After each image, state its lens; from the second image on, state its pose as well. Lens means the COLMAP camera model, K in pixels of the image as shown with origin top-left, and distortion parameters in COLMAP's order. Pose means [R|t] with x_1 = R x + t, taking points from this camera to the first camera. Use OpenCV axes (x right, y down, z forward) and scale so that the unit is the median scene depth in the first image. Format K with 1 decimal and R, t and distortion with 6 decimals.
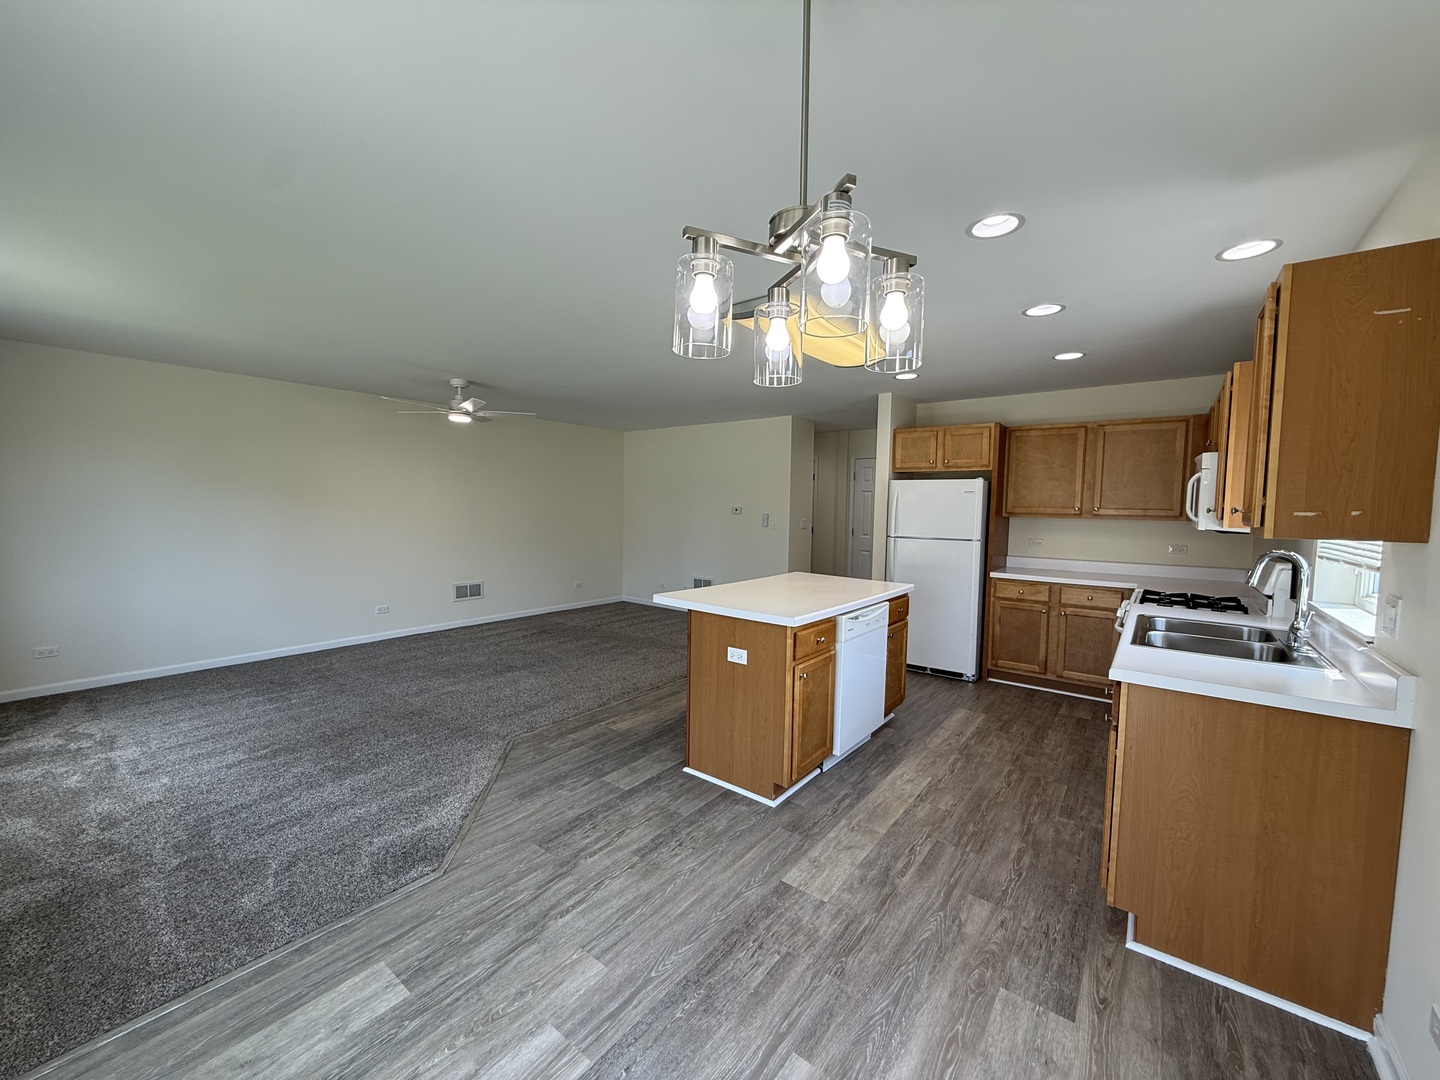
lens RADIAL K [[572.8, 0, 713.7], [0, 572.8, 542.5], [0, 0, 1]] dist [0.001149, -0.000196]
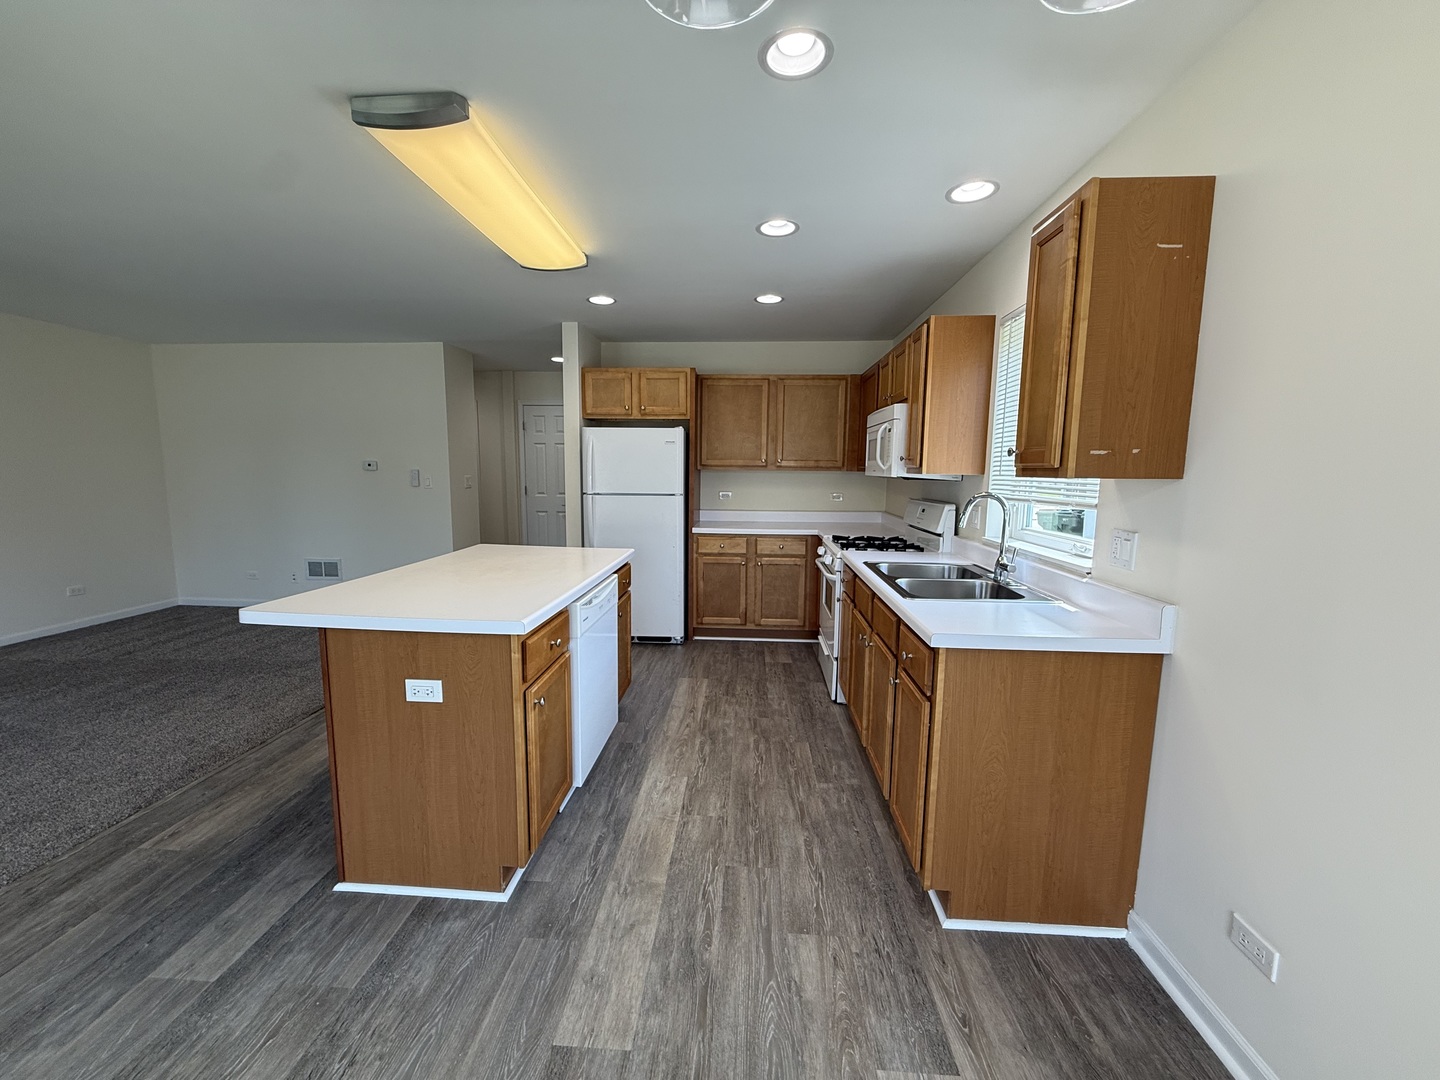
lens RADIAL K [[572.8, 0, 716.1], [0, 572.8, 543.0], [0, 0, 1]] dist [0.001149, -0.000196]
pose [[0.825030, -0.079759, 0.559432, -0.032144], [0.039438, 0.995702, 0.083797, -0.002252], [-0.563711, -0.047072, 0.824630, 0.313324]]
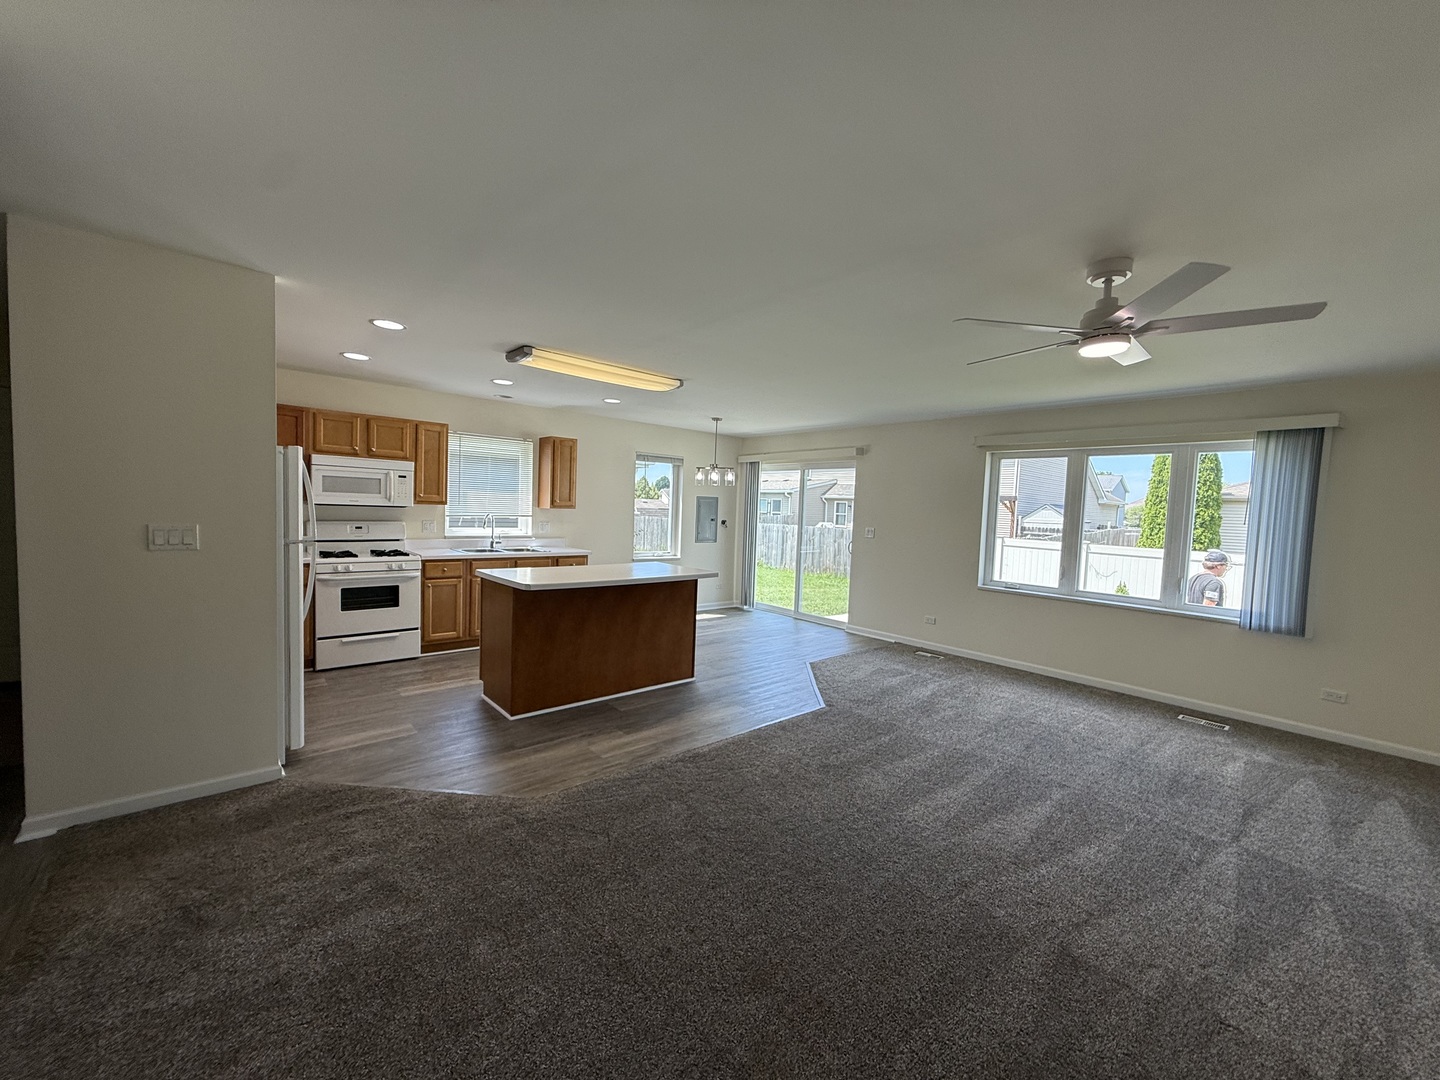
lens RADIAL K [[572.8, 0, 715.8], [0, 572.8, 533.0], [0, 0, 1]] dist [0.001149, -0.000196]
pose [[-0.980290, -0.061595, 0.187718, -0.398722], [-0.040958, 0.992875, 0.111898, -0.182531], [-0.193273, 0.102004, -0.975828, 2.647446]]
